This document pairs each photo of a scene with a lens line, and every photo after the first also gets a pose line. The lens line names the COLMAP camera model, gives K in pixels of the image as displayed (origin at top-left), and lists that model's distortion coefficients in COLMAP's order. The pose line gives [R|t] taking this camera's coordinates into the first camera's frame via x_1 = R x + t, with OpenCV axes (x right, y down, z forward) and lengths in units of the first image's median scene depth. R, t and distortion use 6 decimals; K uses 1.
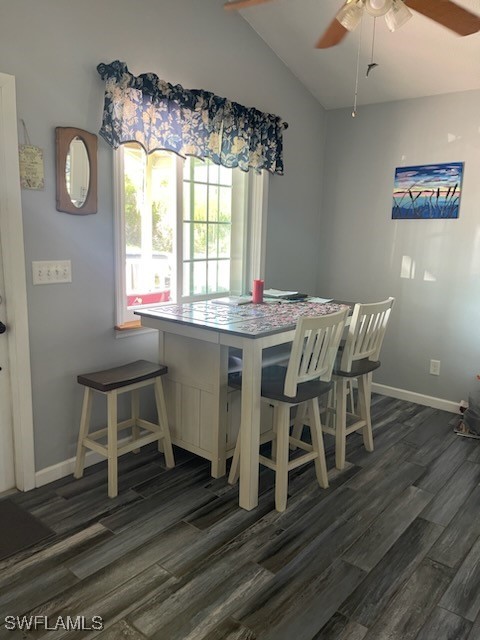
lens RADIAL K [[481.6, 0, 240.0], [0, 481.6, 320.0], [0, 0, 1]] dist [0.062236, -0.074773]
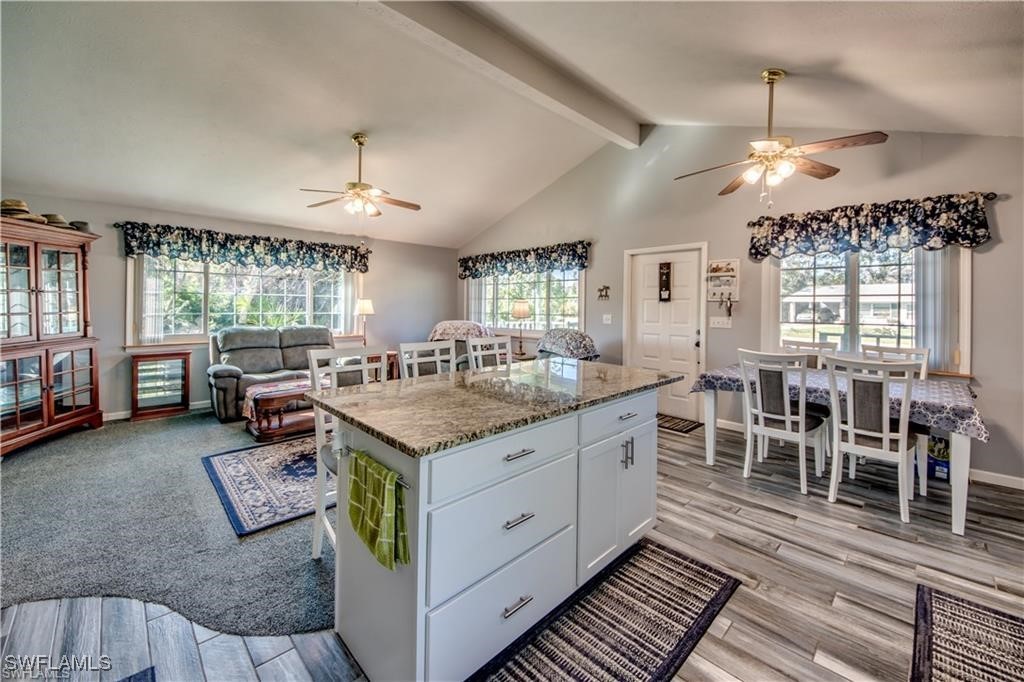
lens RADIAL K [[382.0, 0, 506.1], [0, 382.0, 313.8], [0, 0, 1]] dist [-0.030462, -0.000188]
pose [[-0.101675, 0.004367, -0.994808, 1.177761], [-0.183691, 0.982713, 0.023088, -0.002314], [0.977711, 0.185085, -0.099115, 0.207404]]
